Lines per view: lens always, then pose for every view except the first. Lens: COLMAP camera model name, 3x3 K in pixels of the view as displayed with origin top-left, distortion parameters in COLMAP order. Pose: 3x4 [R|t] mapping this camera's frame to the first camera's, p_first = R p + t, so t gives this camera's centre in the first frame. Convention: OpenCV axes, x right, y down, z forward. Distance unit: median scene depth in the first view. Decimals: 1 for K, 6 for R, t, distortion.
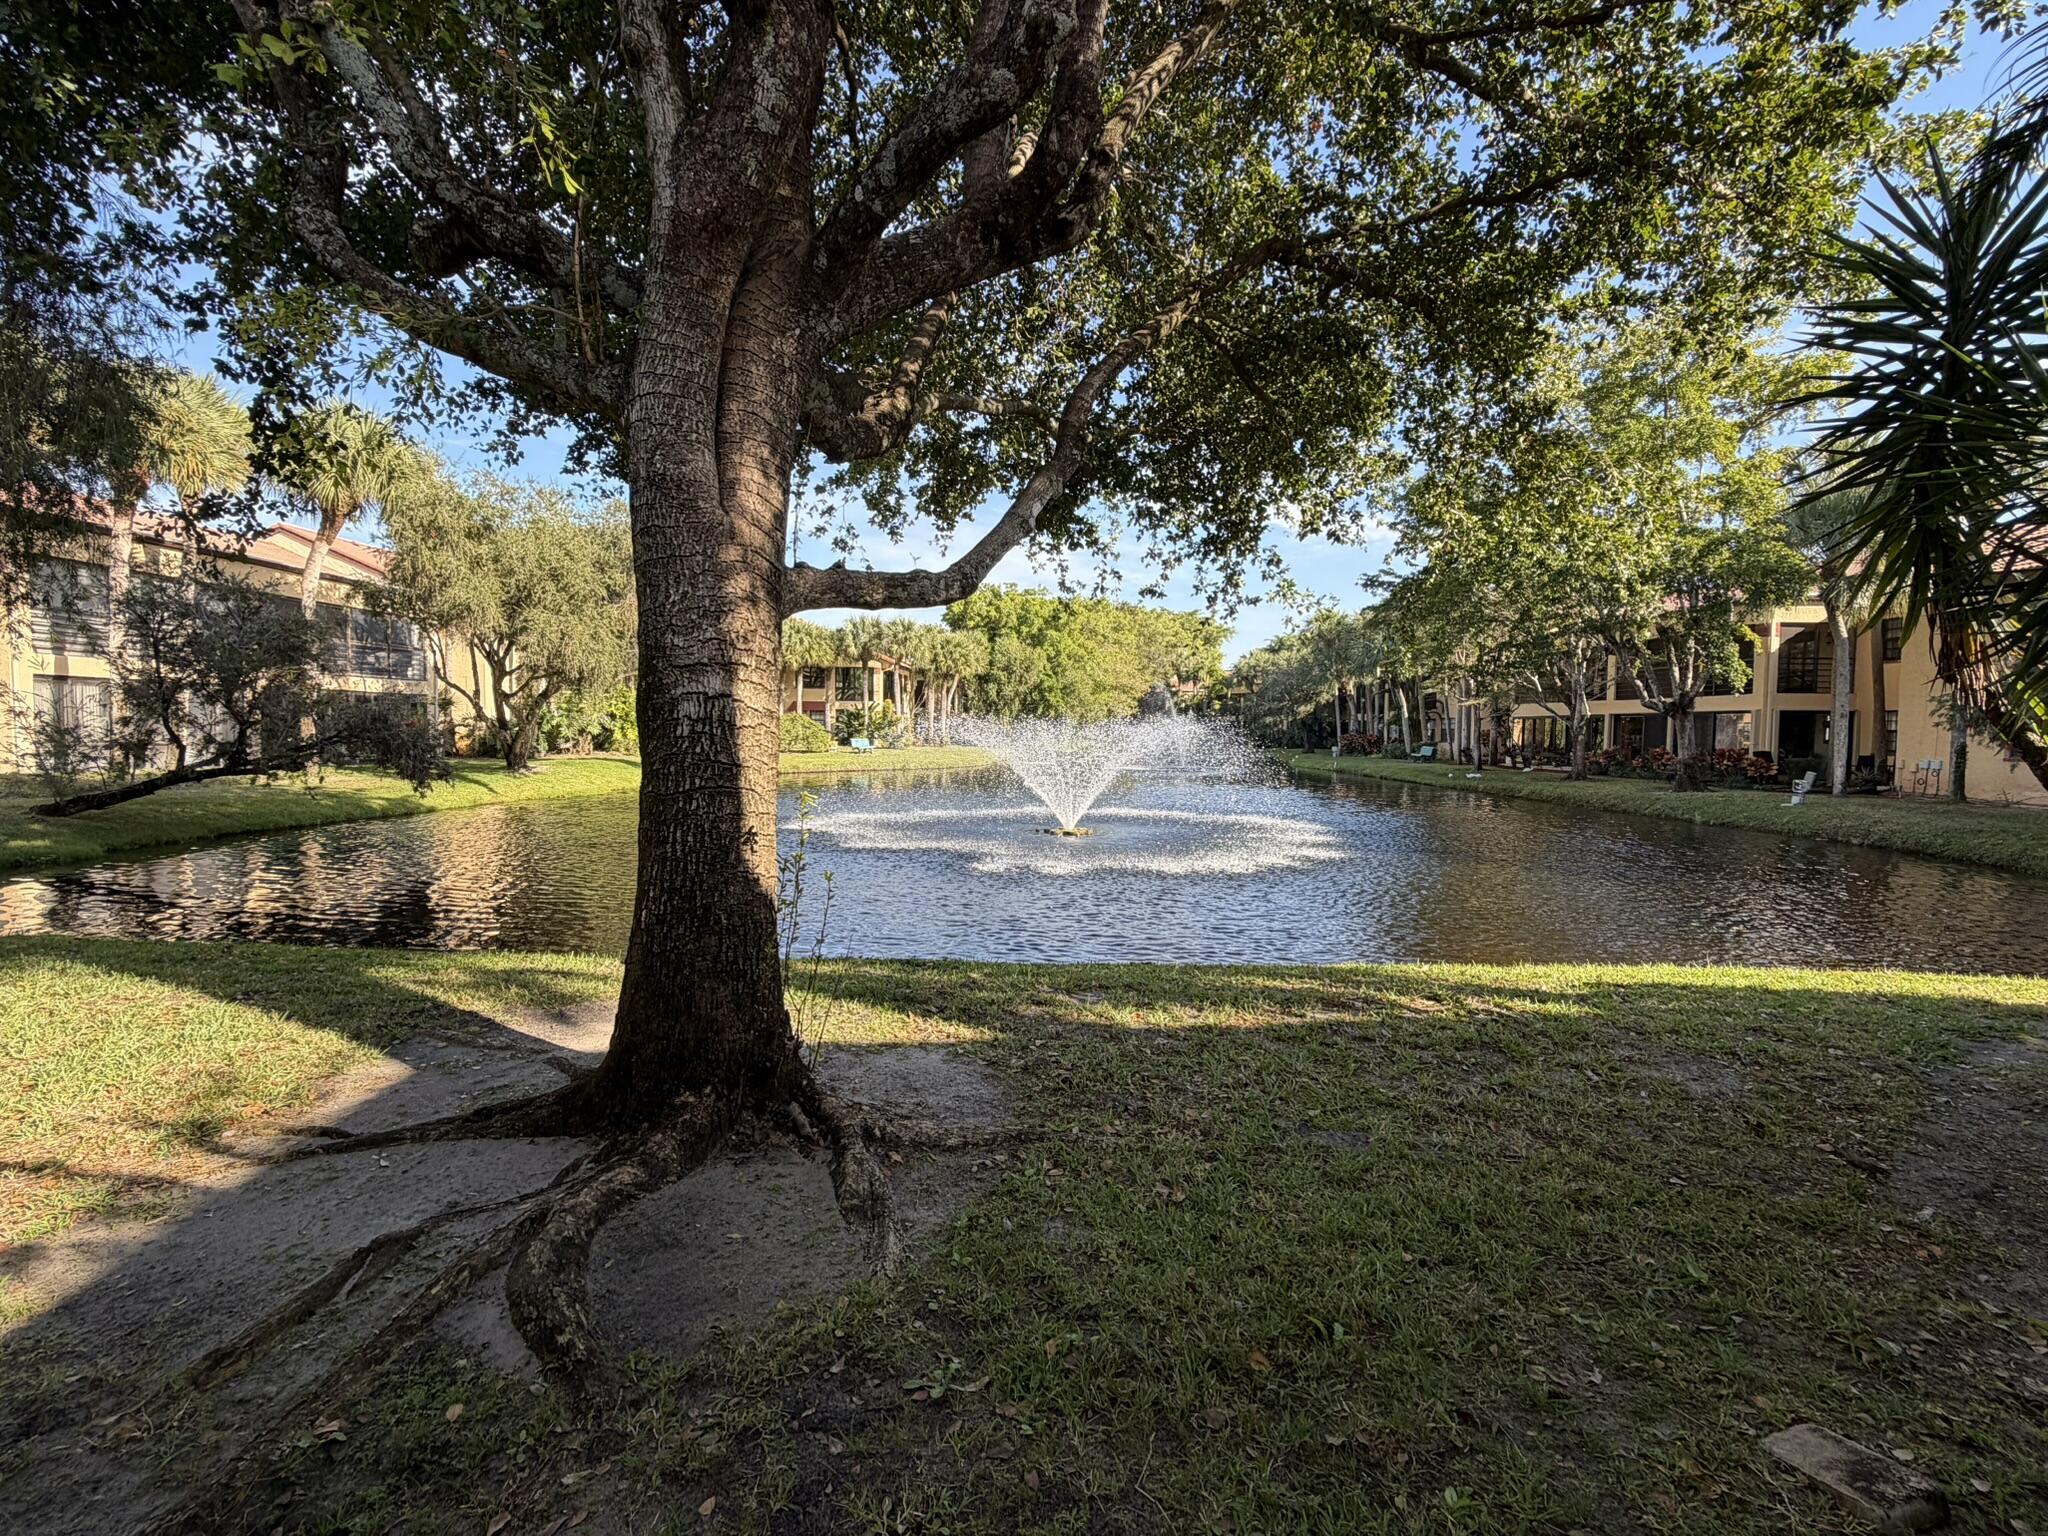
lens RADIAL K [[950.0, 0, 1014.5], [0, 950.0, 767.2], [0, 0, 1]] dist [0.001838, 0.001879]
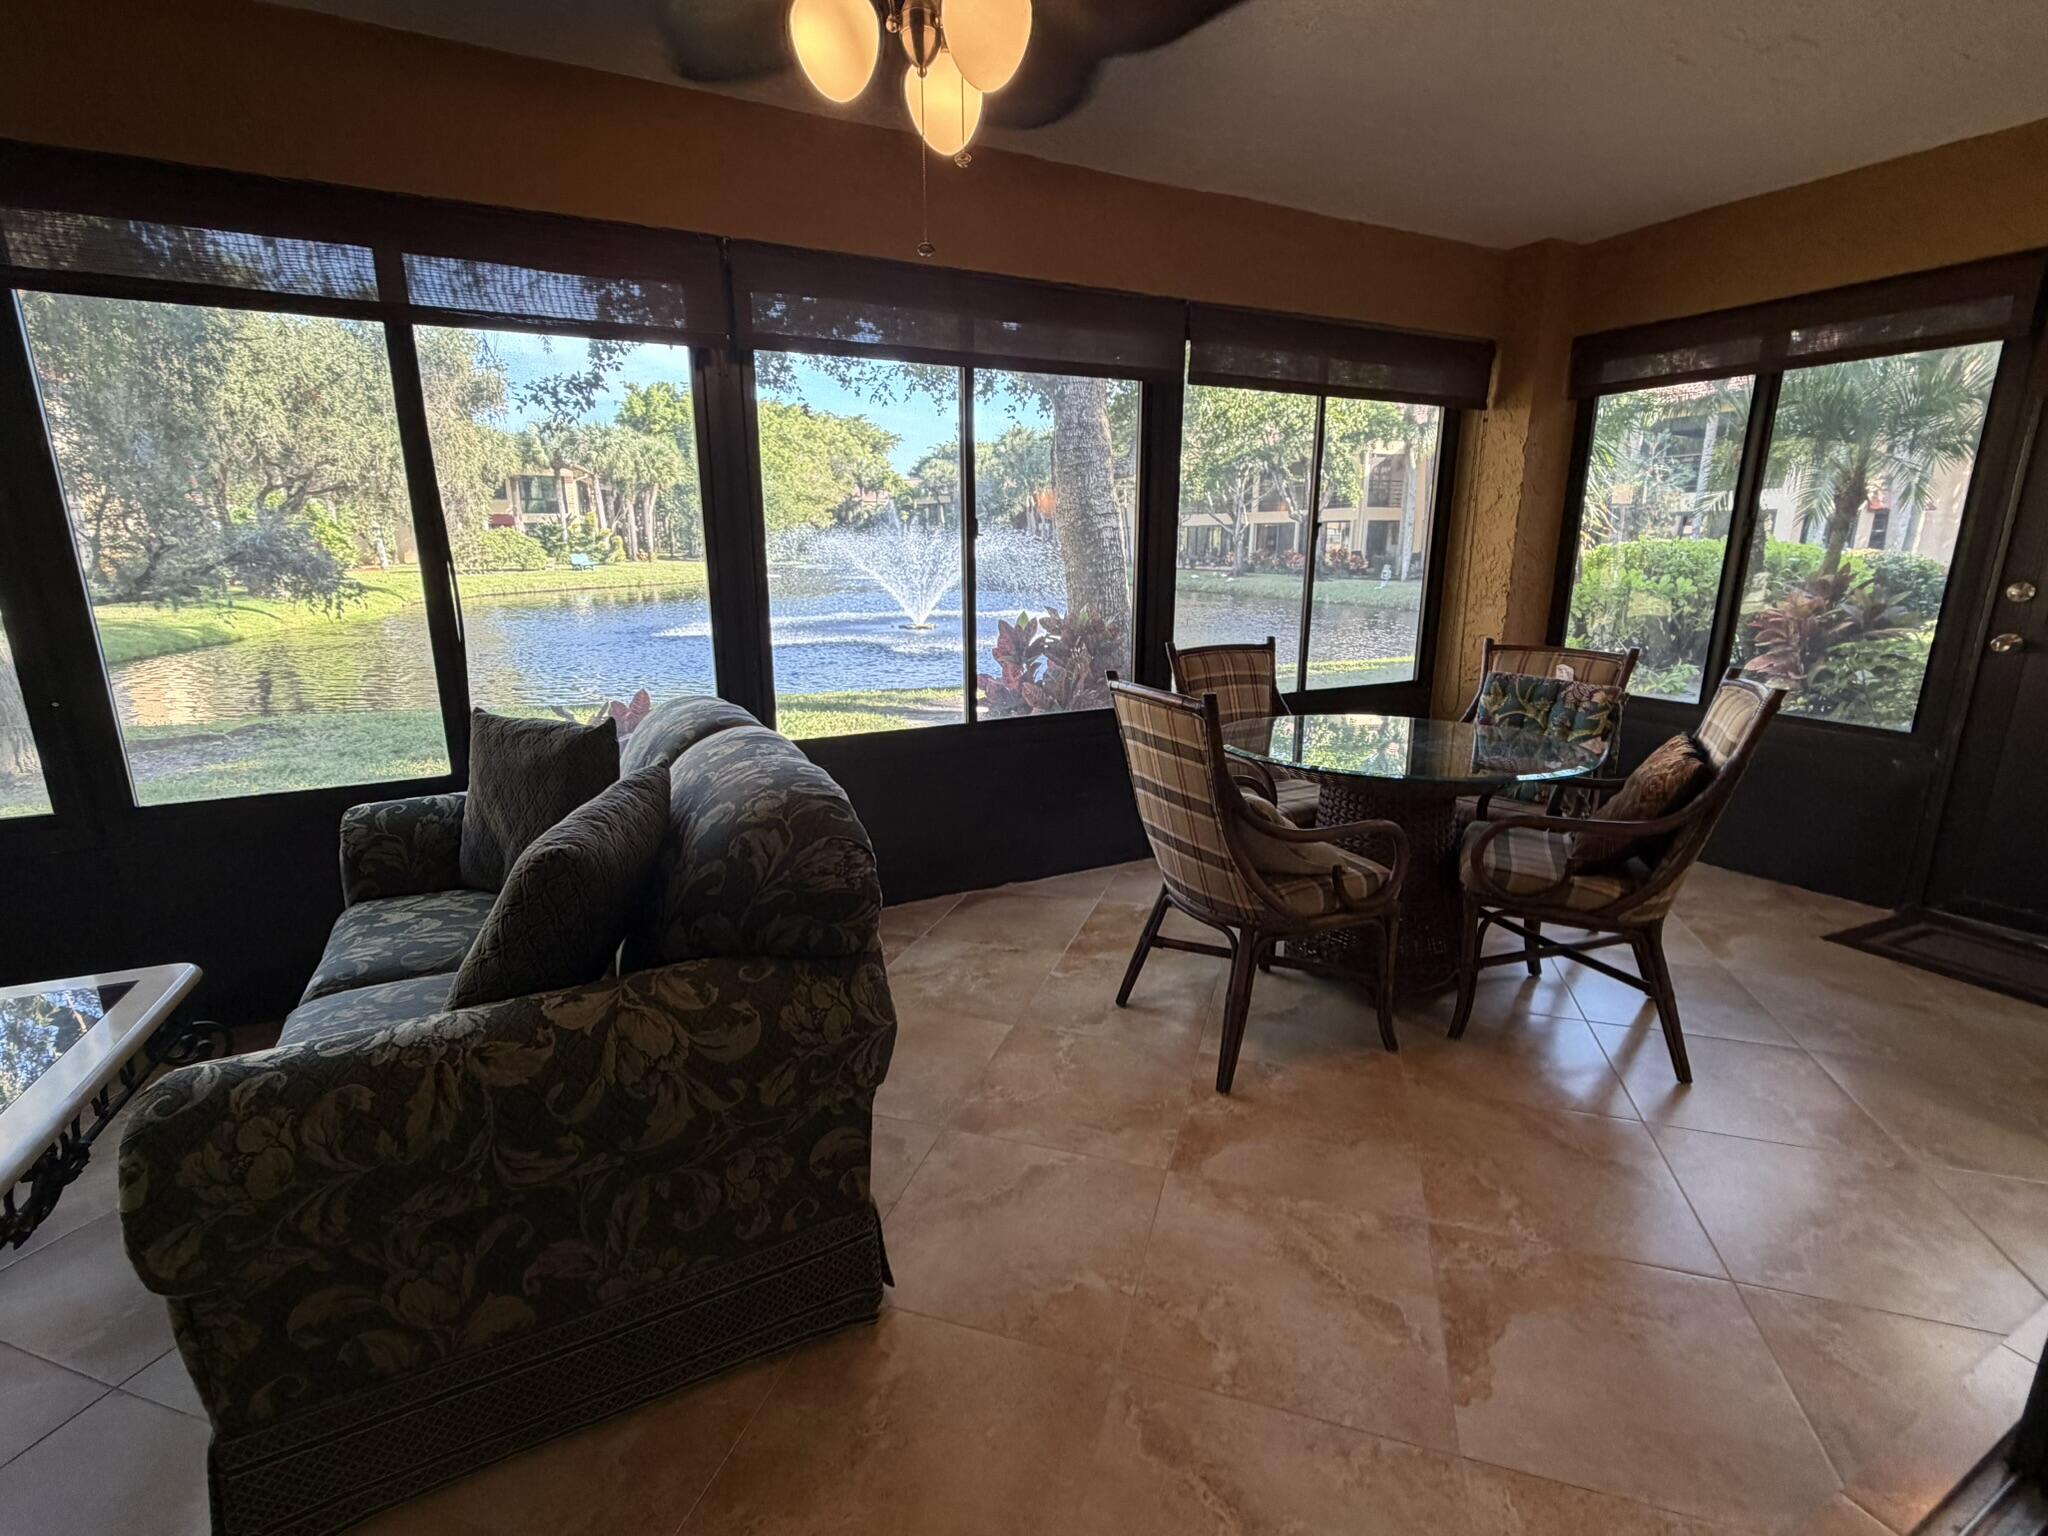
lens RADIAL K [[950.0, 0, 1015.2], [0, 950.0, 776.2], [0, 0, 1]] dist [0.001838, 0.001879]
pose [[0.932878, -0.099994, 0.346034, -0.456719], [0.027685, 0.977757, 0.207908, 0.005560], [-0.359127, -0.184373, 0.914896, -0.341102]]
